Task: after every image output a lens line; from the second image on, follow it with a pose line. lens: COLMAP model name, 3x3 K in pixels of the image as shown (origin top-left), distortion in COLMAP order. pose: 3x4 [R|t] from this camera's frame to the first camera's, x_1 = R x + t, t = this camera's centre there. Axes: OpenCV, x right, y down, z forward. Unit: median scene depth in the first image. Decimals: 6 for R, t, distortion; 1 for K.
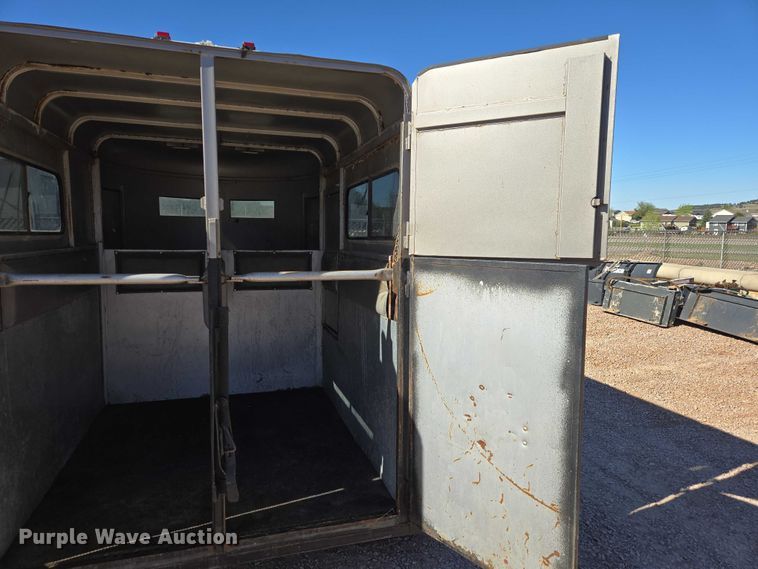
lens RADIAL K [[504.1, 0, 375.3], [0, 504.1, 286.1], [0, 0, 1]] dist [0.075459, -0.066211]
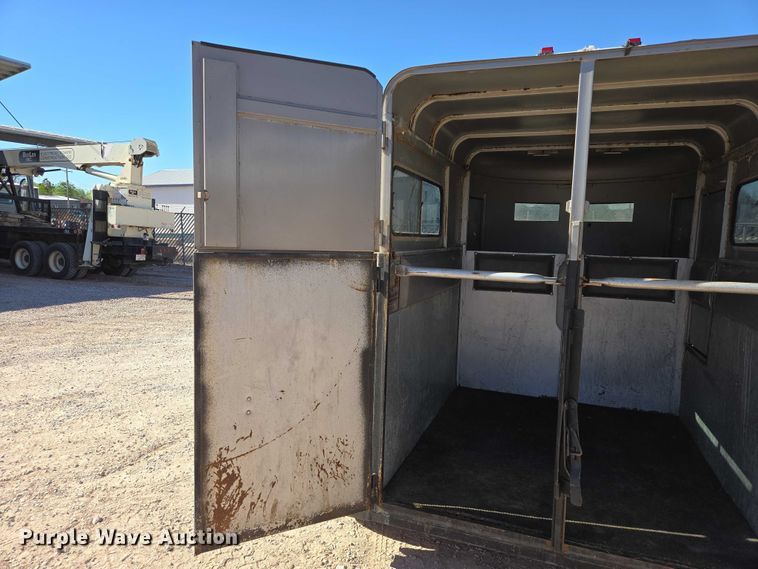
lens RADIAL K [[504.1, 0, 375.3], [0, 504.1, 286.1], [0, 0, 1]] dist [0.075459, -0.066211]
pose [[0.800295, 0.073113, -0.595132, -0.023833], [-0.079702, 0.996702, 0.015268, 0.010677], [0.594286, 0.035214, 0.803483, -0.042656]]
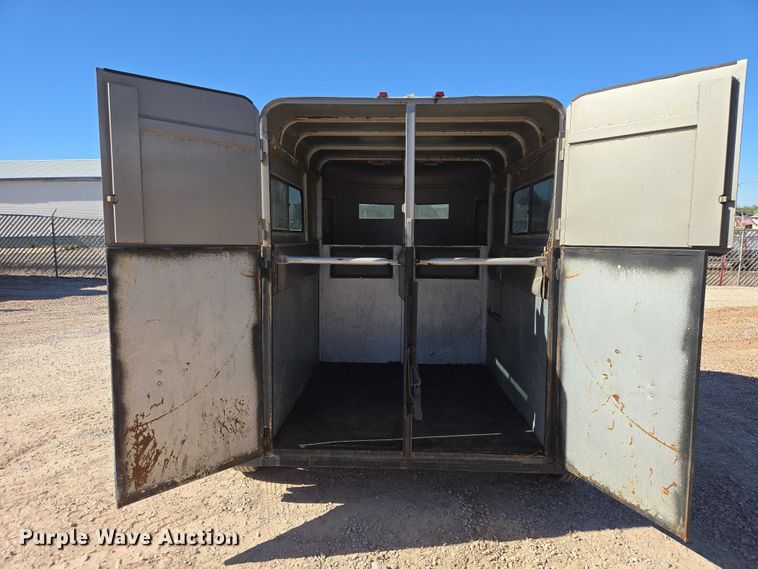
lens RADIAL K [[504.1, 0, 375.3], [0, 504.1, 286.1], [0, 0, 1]] dist [0.075459, -0.066211]
pose [[0.945850, 0.029037, -0.323302, 0.044446], [-0.030113, 0.999545, 0.001675, 0.048723], [0.323204, 0.008151, 0.946294, -0.318040]]
